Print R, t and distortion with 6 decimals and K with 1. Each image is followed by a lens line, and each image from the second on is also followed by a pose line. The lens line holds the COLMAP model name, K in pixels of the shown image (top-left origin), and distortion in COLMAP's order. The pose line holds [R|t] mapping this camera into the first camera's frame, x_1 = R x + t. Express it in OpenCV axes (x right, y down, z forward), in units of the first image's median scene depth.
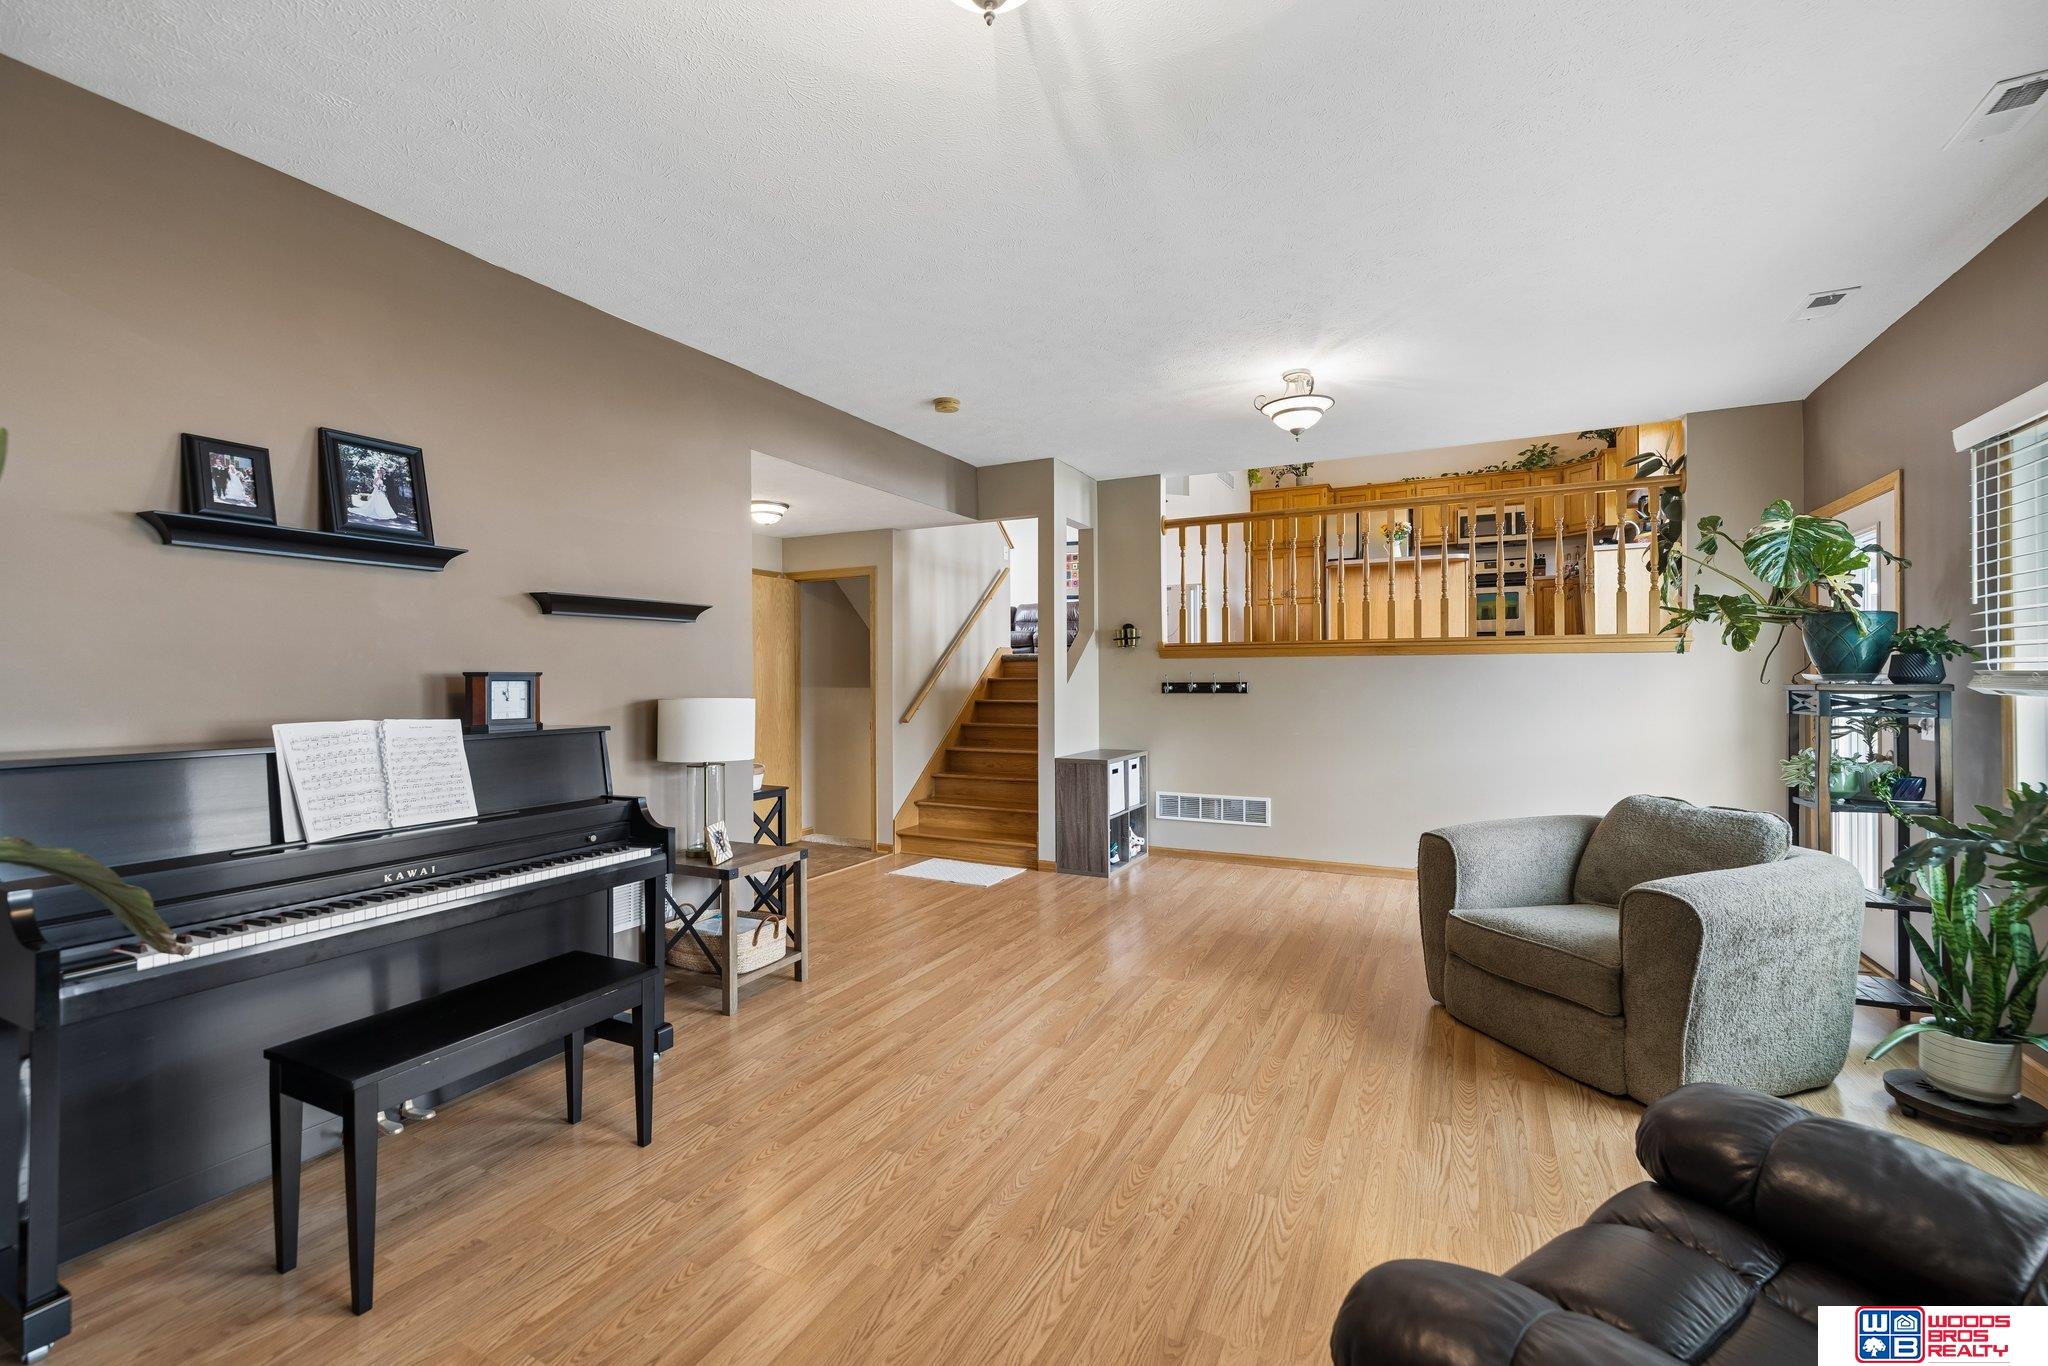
lens RADIAL K [[858.7, 0, 1026.3], [0, 858.7, 672.6], [0, 0, 1]] dist [0.008847, -0.000429]
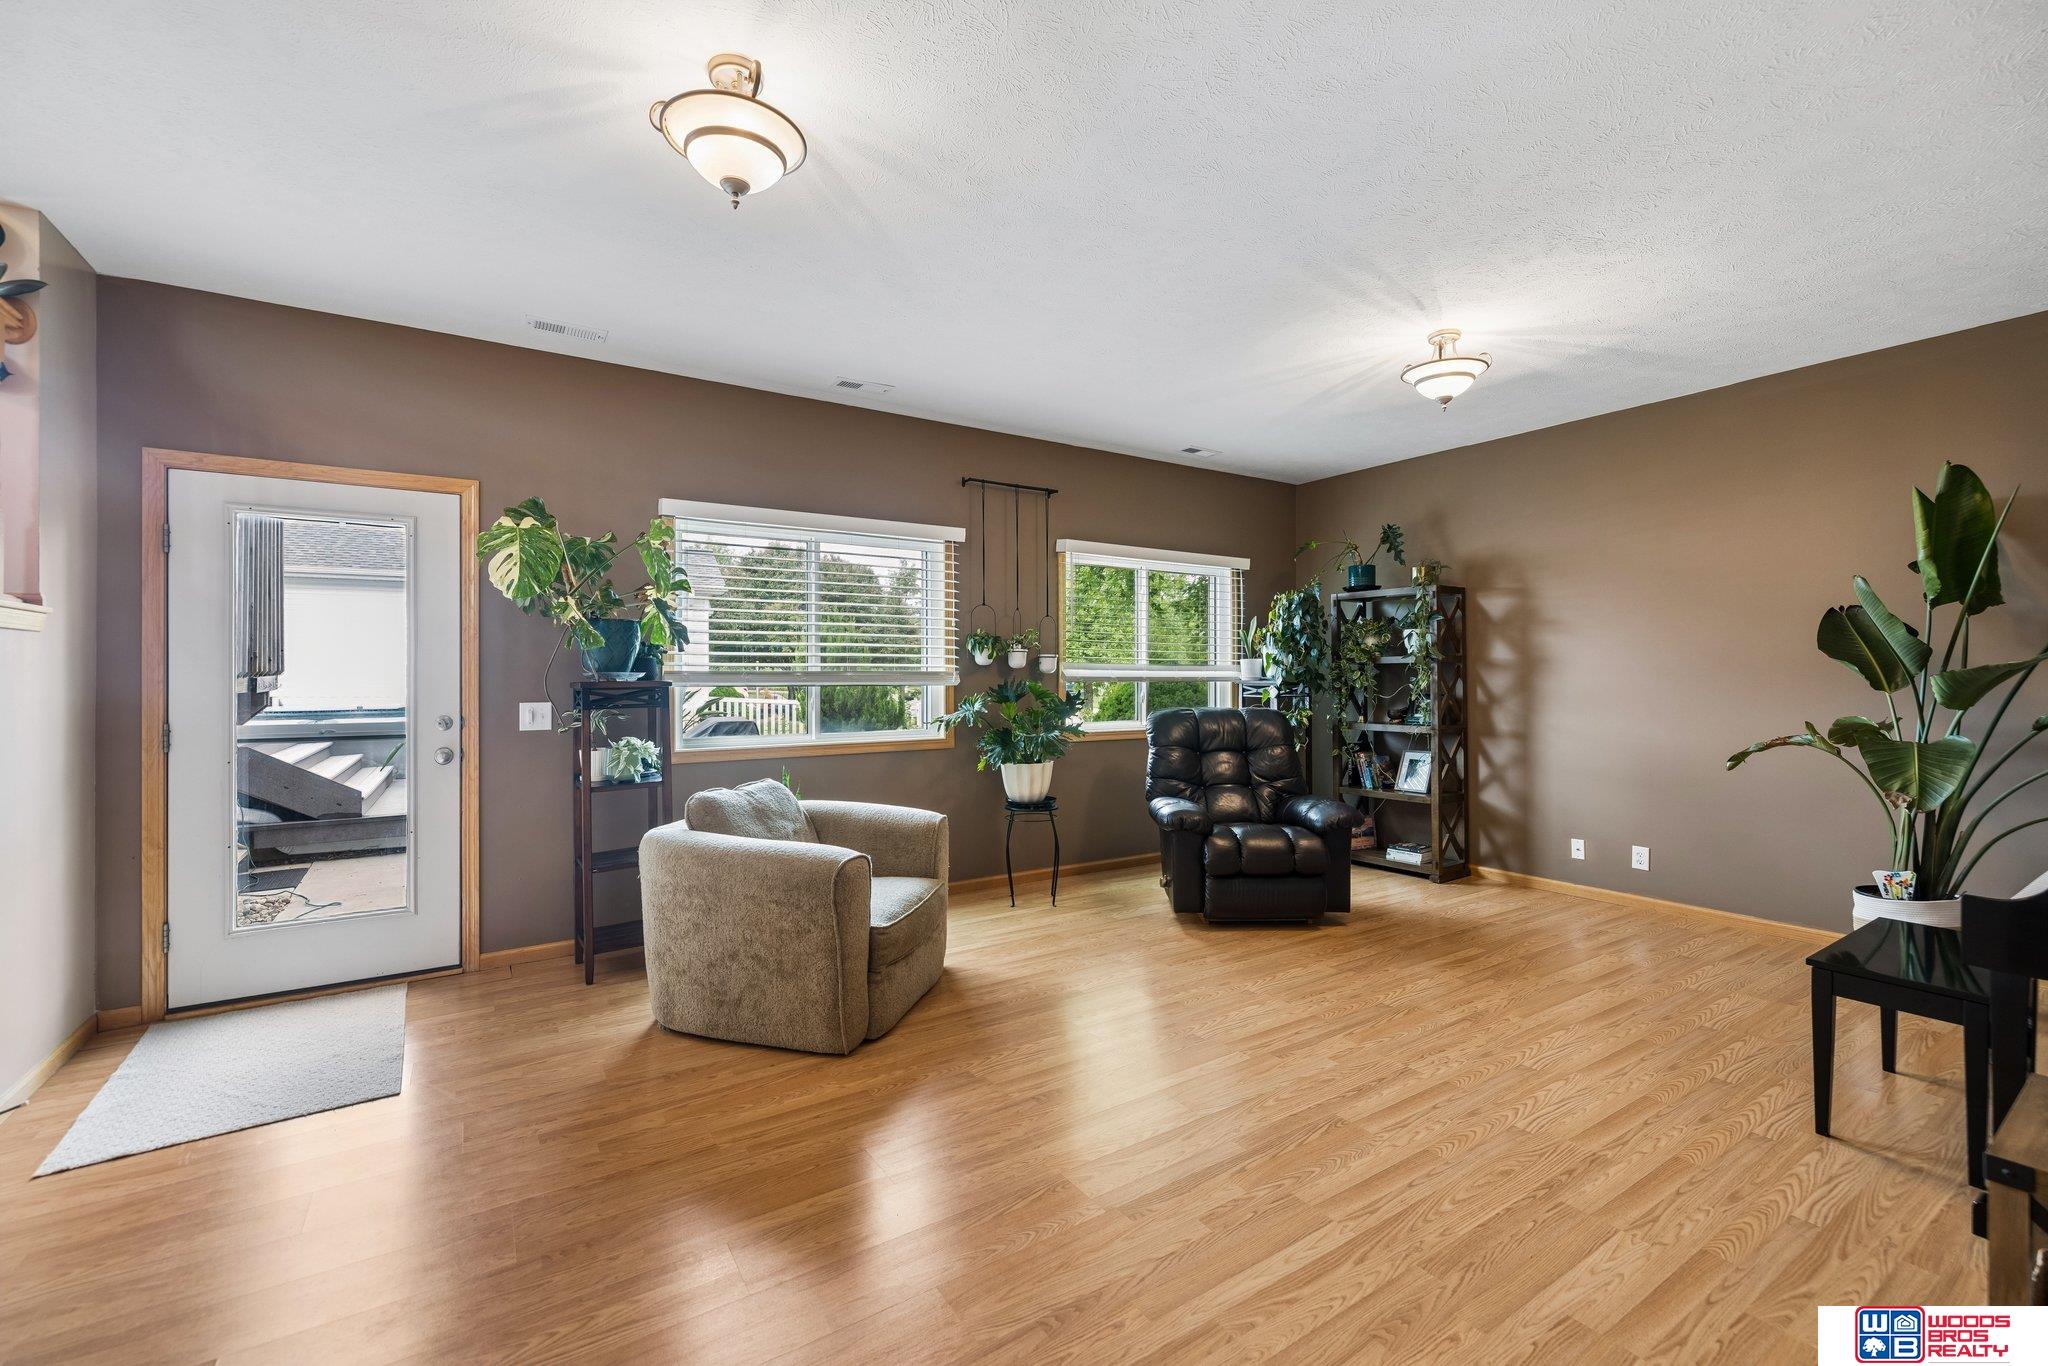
lens RADIAL K [[858.7, 0, 1025.0], [0, 858.7, 677.8], [0, 0, 1]] dist [0.008847, -0.000429]
pose [[-0.867276, 0.001724, 0.497824, -0.116306], [0.001155, 0.999998, -0.001452, 0.013713], [-0.497826, -0.000684, -0.867277, 1.945589]]
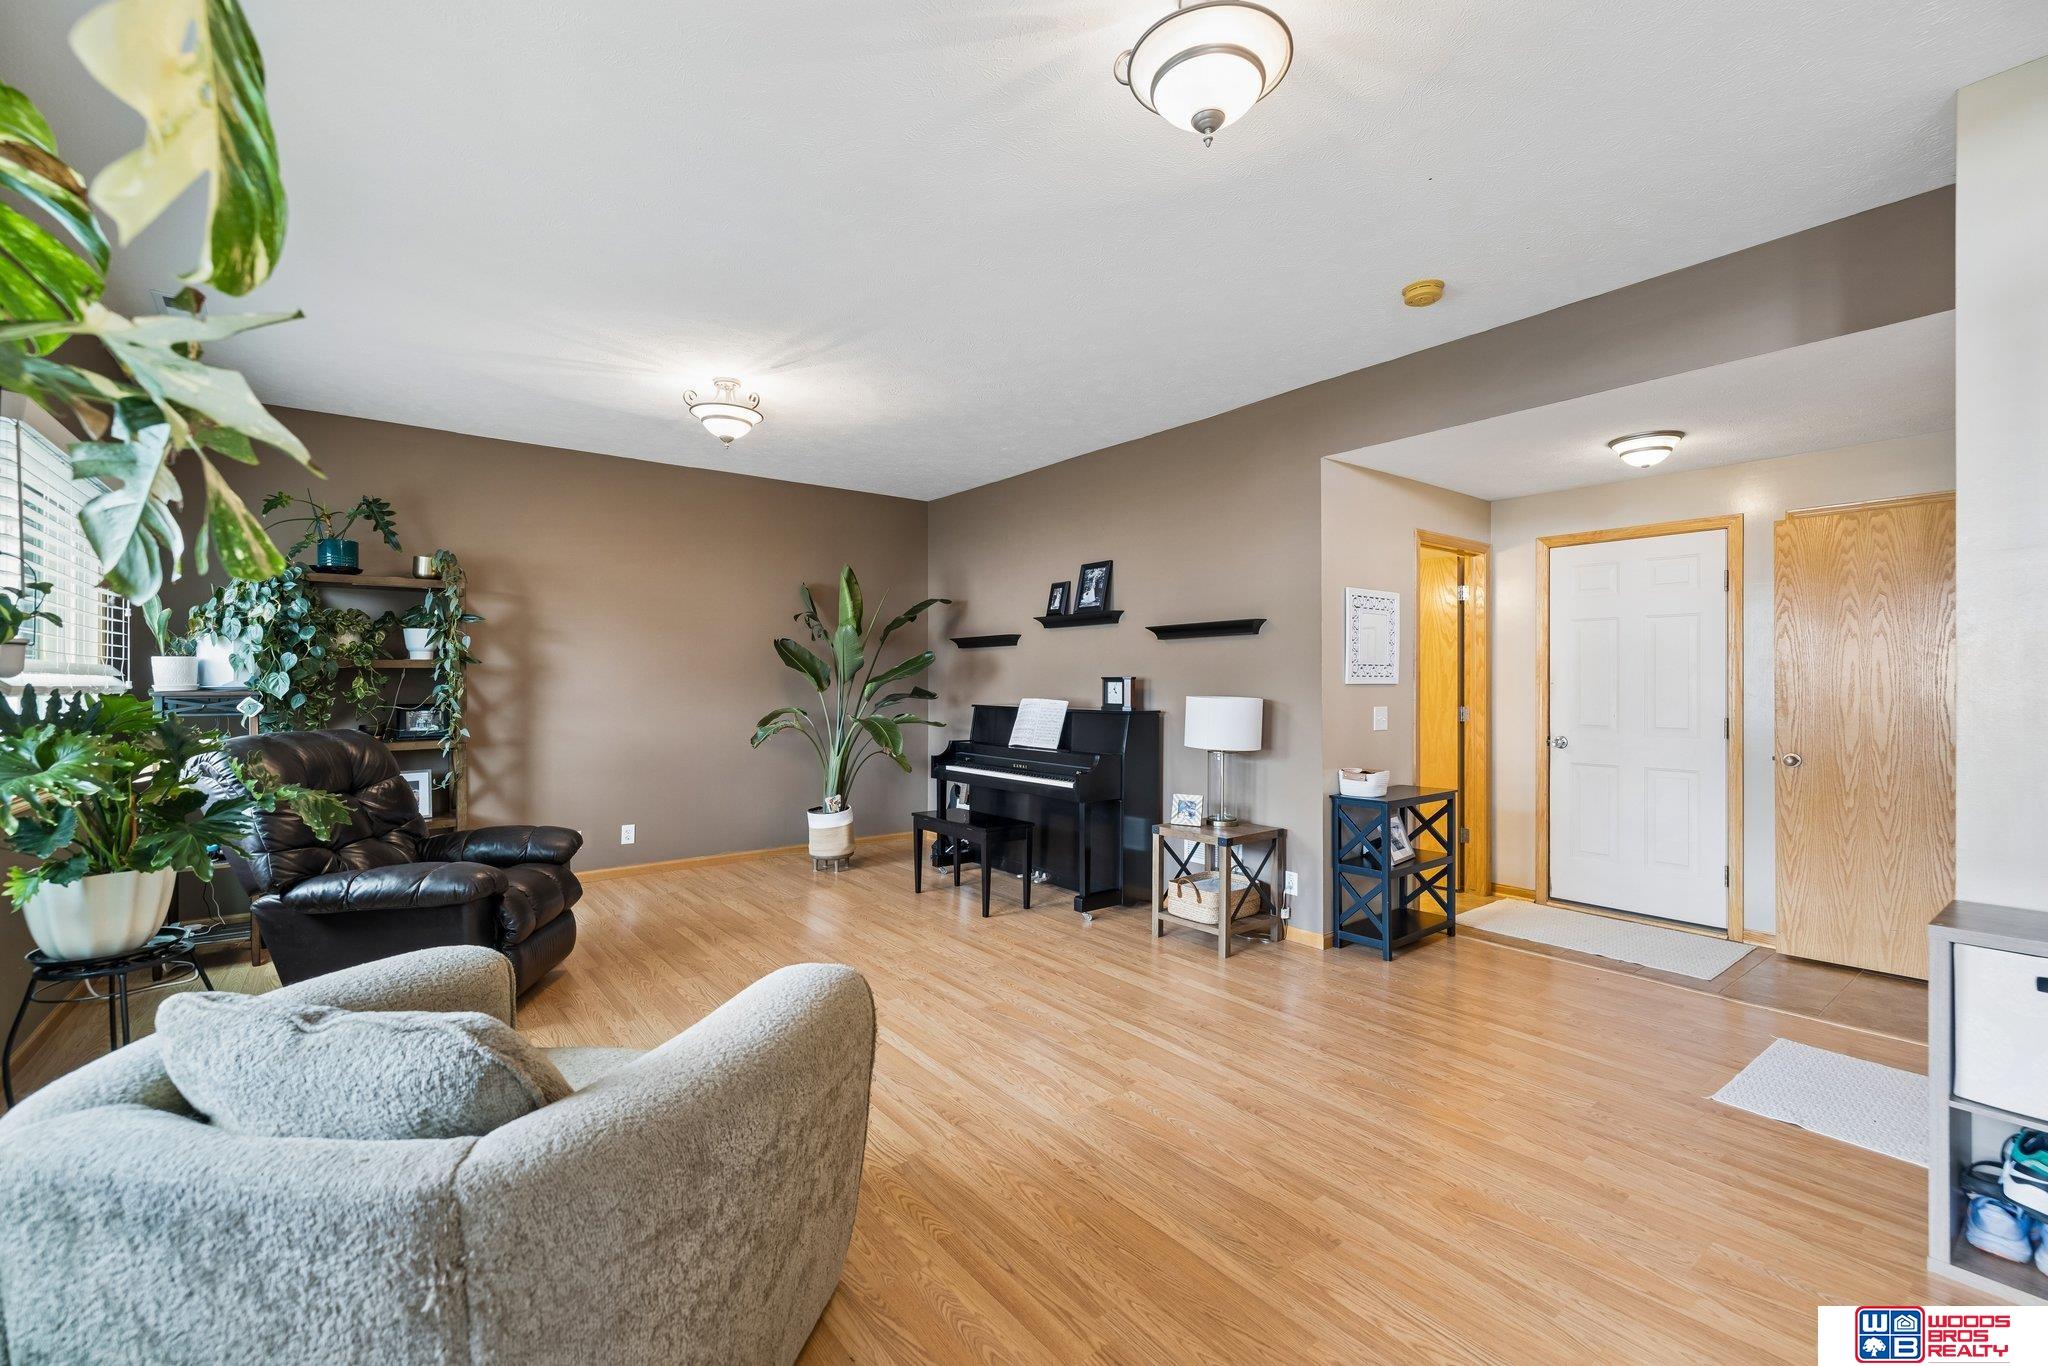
lens RADIAL K [[858.7, 0, 1015.7], [0, 858.7, 687.1], [0, 0, 1]] dist [0.008847, -0.000429]
pose [[-0.424659, 0.006982, -0.905327, 1.084279], [0.002240, 0.999975, 0.006661, 0.007209], [0.905351, 0.000800, -0.424664, 1.578235]]
